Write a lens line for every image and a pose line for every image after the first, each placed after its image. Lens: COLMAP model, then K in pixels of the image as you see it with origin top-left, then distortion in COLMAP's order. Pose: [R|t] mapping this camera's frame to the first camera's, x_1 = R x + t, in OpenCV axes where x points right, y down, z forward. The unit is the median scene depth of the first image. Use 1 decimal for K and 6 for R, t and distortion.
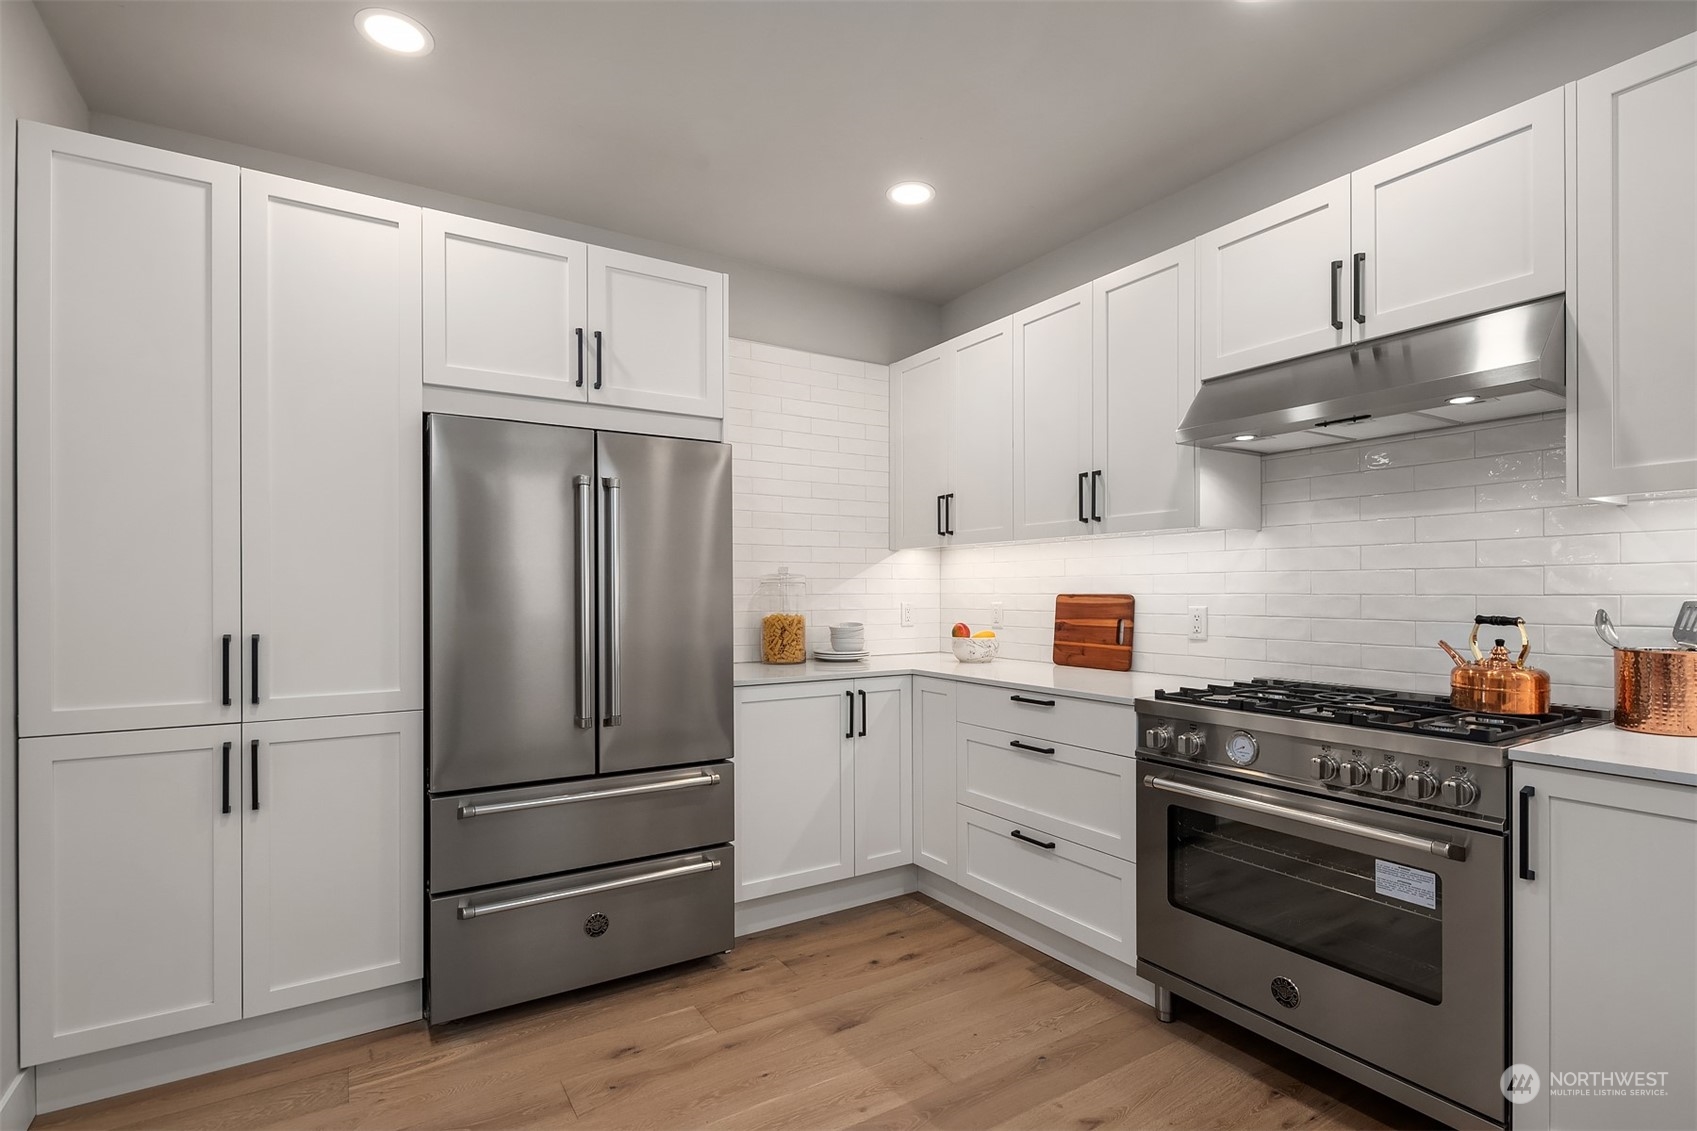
lens RADIAL K [[811.1, 0, 854.3], [0, 811.1, 592.4], [0, 0, 1]] dist [0.008297, -0.007310]
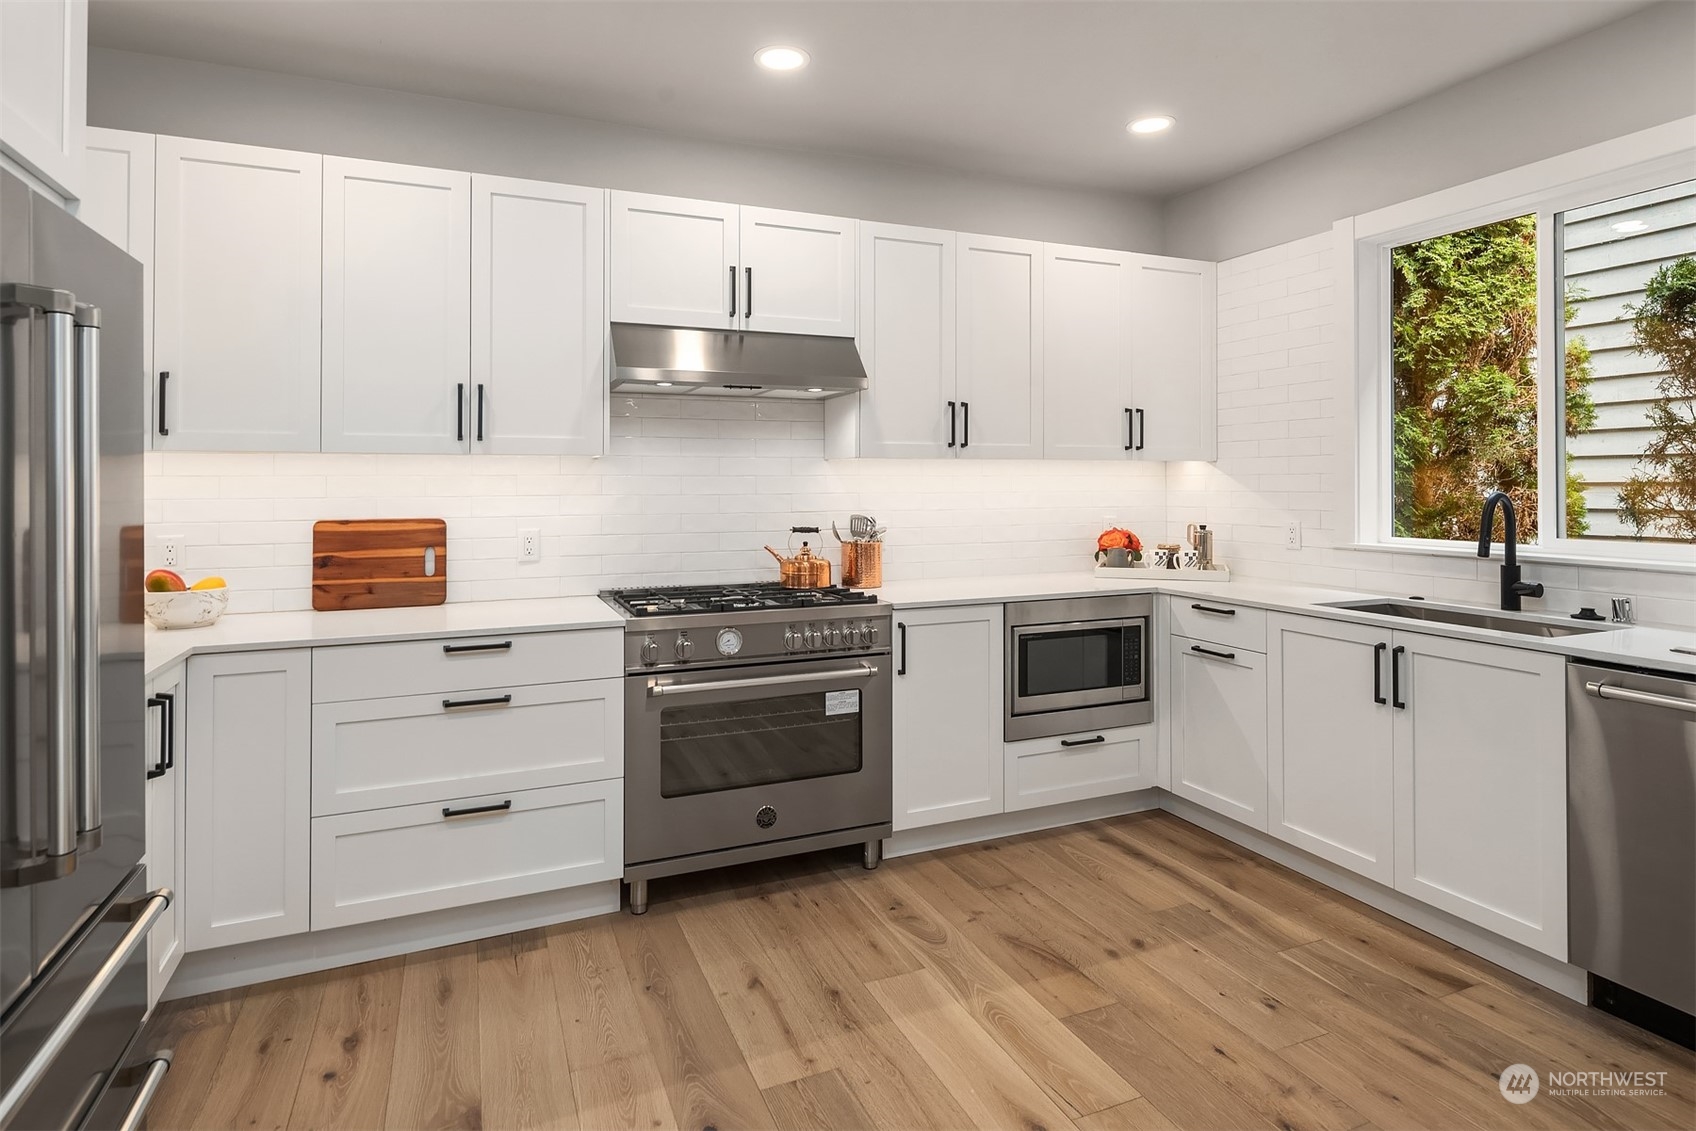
lens RADIAL K [[900.8, 0, 842.8], [0, 900.8, 494.4], [0, 0, 1]] dist [0.011330, -0.011700]
pose [[0.166301, -0.003416, 0.986069, -0.767395], [0.007607, 0.999969, 0.002182, -0.030963], [-0.986046, 0.007138, 0.166322, 0.540833]]
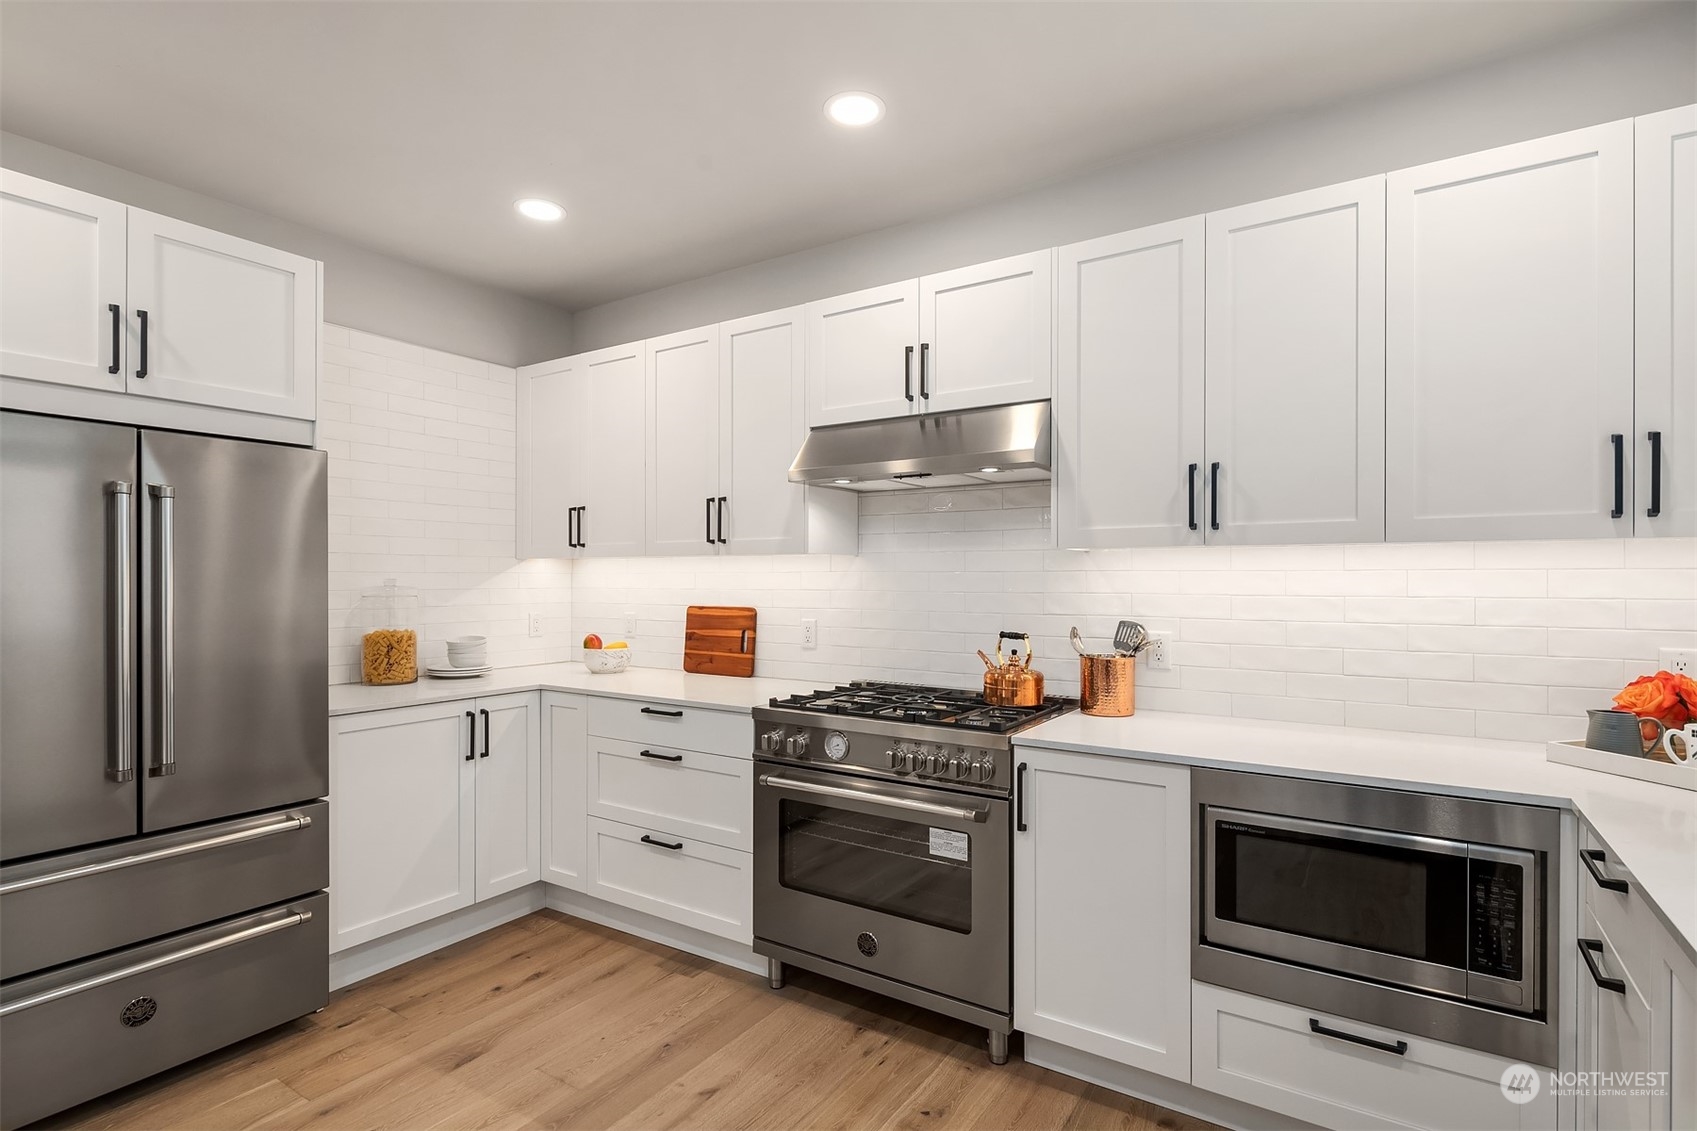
lens RADIAL K [[811.1, 0, 854.3], [0, 811.1, 592.4], [0, 0, 1]] dist [0.008297, -0.007310]
pose [[0.905533, 0.002824, 0.424267, -0.003280], [-0.006851, 0.999945, 0.007968, -0.037426], [-0.424221, -0.010122, 0.905502, -0.073040]]
